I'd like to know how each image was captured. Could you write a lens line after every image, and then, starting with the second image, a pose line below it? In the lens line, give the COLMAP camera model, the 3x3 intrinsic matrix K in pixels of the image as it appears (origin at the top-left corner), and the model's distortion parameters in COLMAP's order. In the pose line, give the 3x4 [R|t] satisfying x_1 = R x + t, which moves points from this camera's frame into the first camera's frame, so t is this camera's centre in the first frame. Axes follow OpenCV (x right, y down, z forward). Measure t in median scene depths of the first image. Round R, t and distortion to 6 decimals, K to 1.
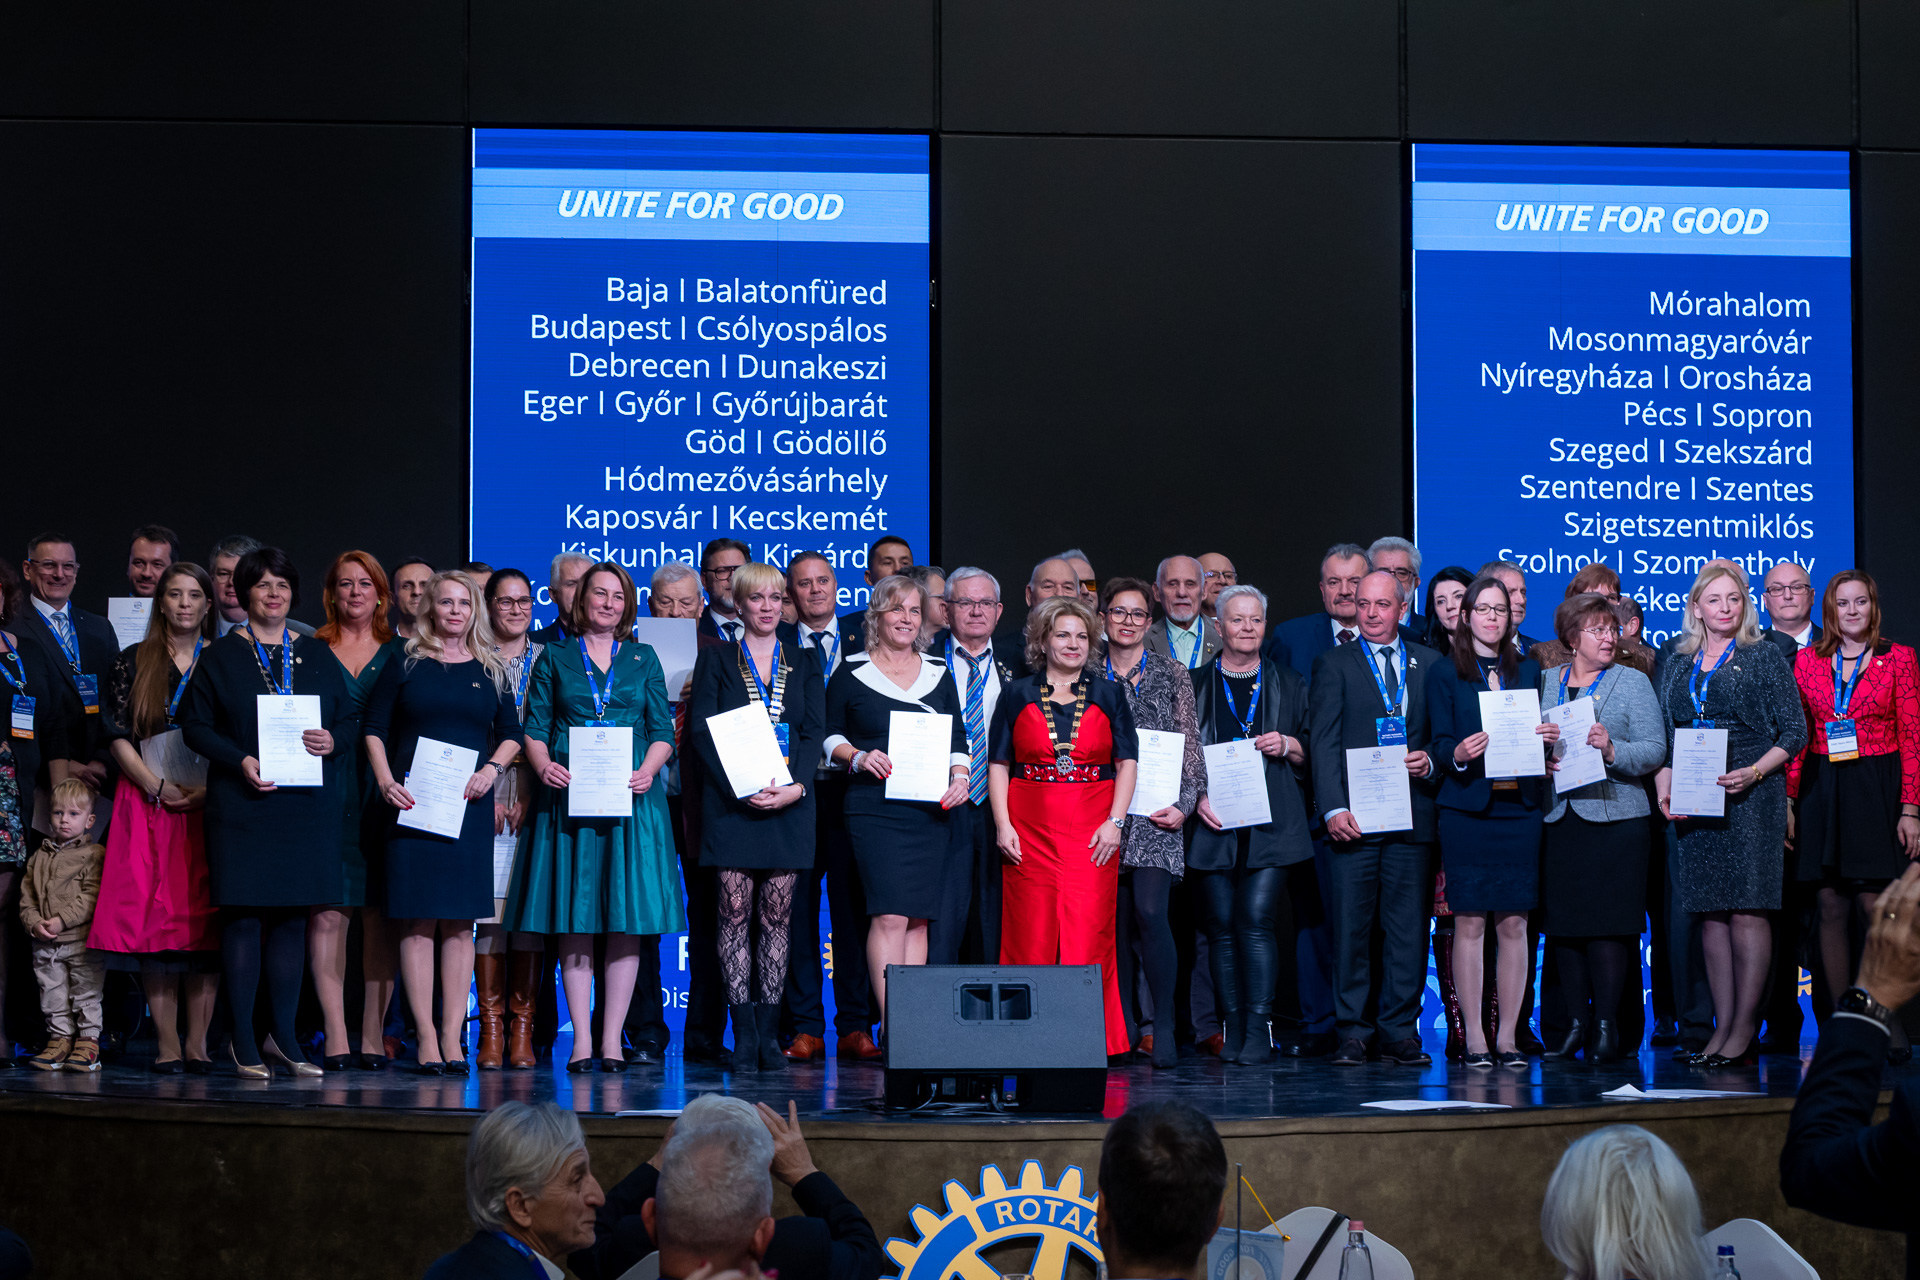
lens RADIAL K [[3689.7, 0, 960.0], [0, 3689.7, 640.0], [0, 0, 1]] dist [-0.040544, -0.021771]
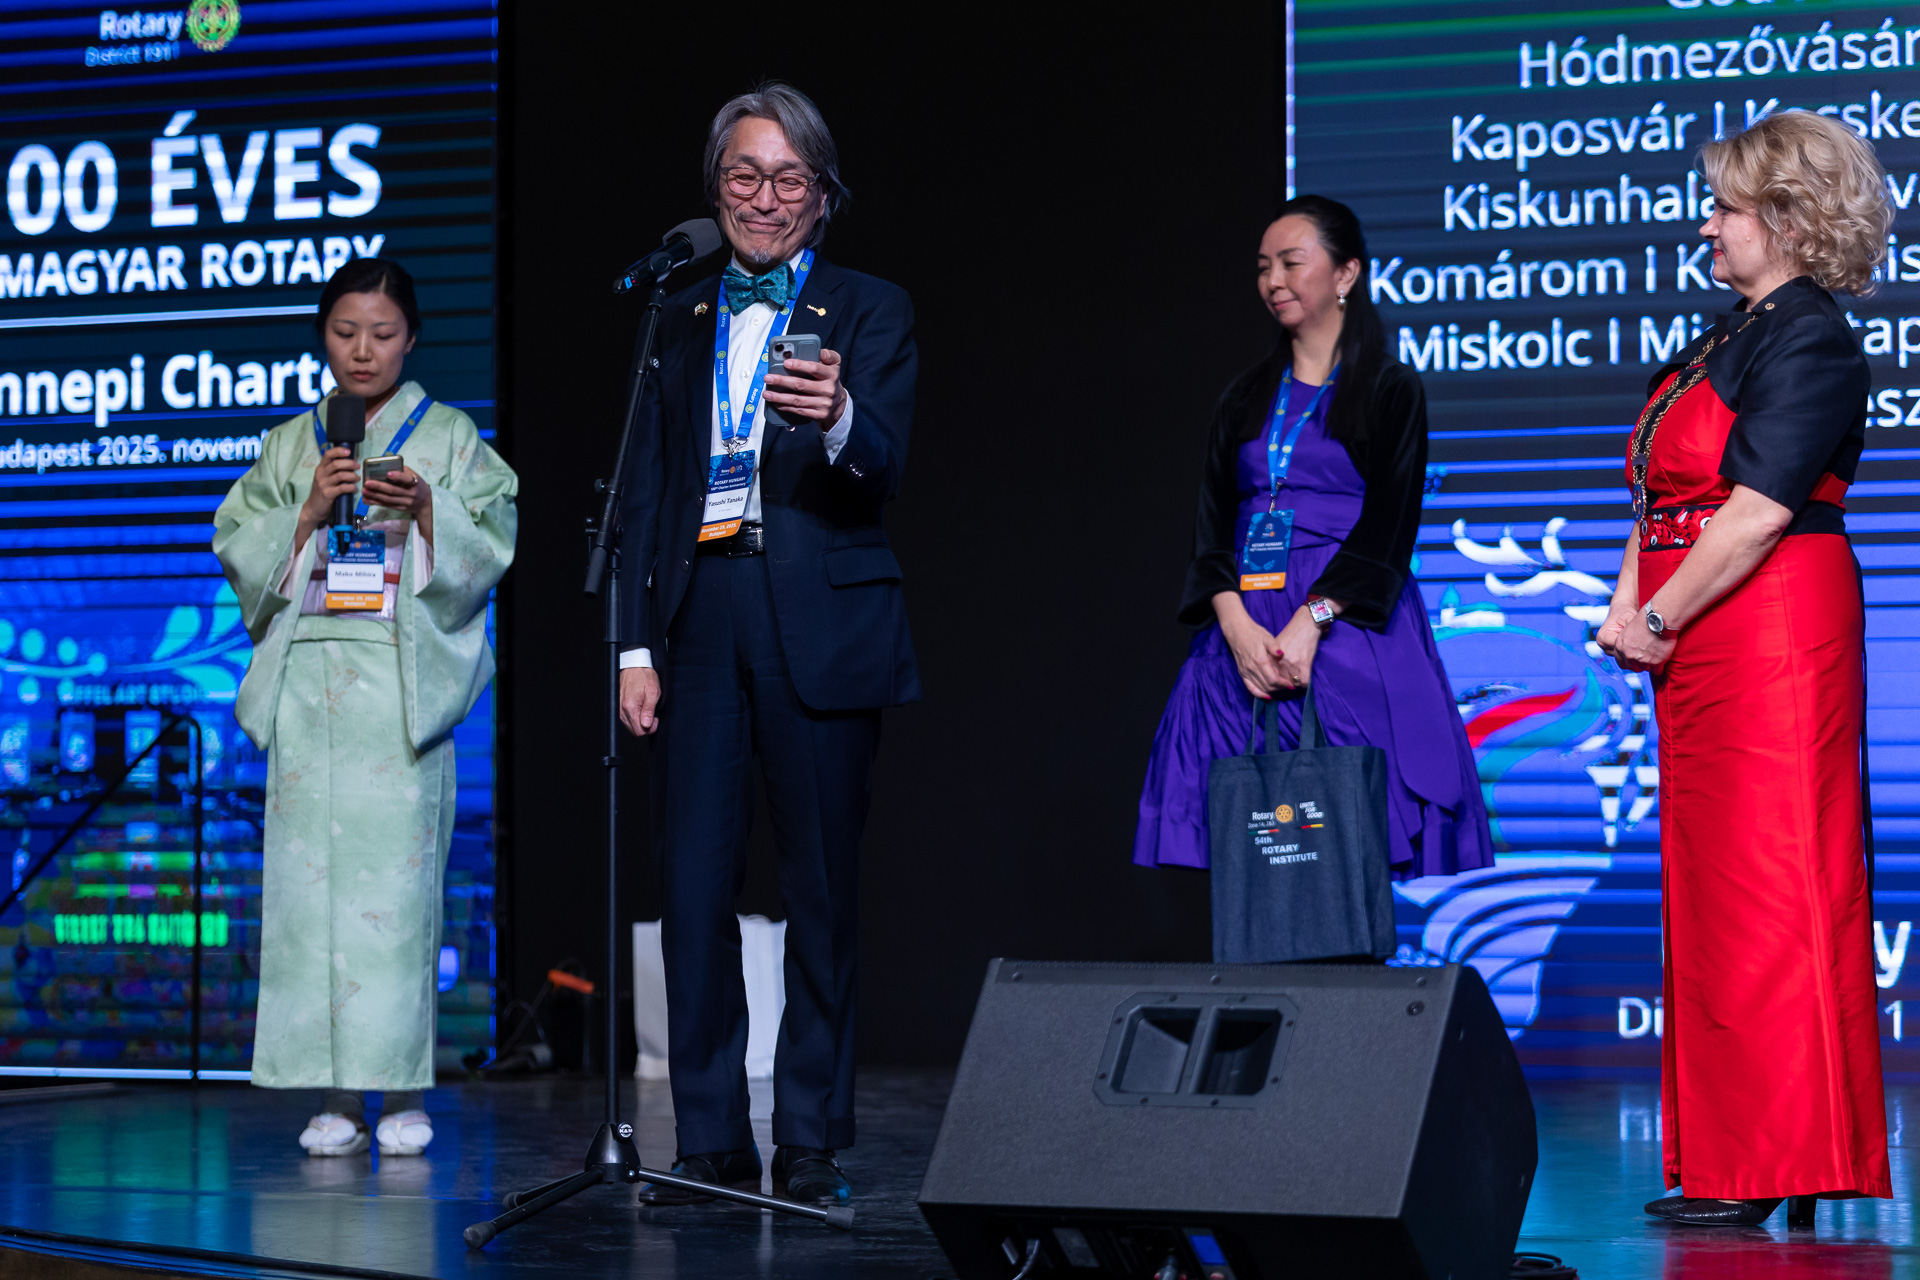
lens RADIAL K [[4934.6, 0, 960.0], [0, 4934.6, 640.0], [0, 0, 1]] dist [-0.029669, 0.261523]
pose [[0.888759, -0.017139, -0.458054, 0.163086], [0.028414, 0.999439, 0.017735, 0.025891], [0.457493, -0.028778, 0.888747, 0.309363]]
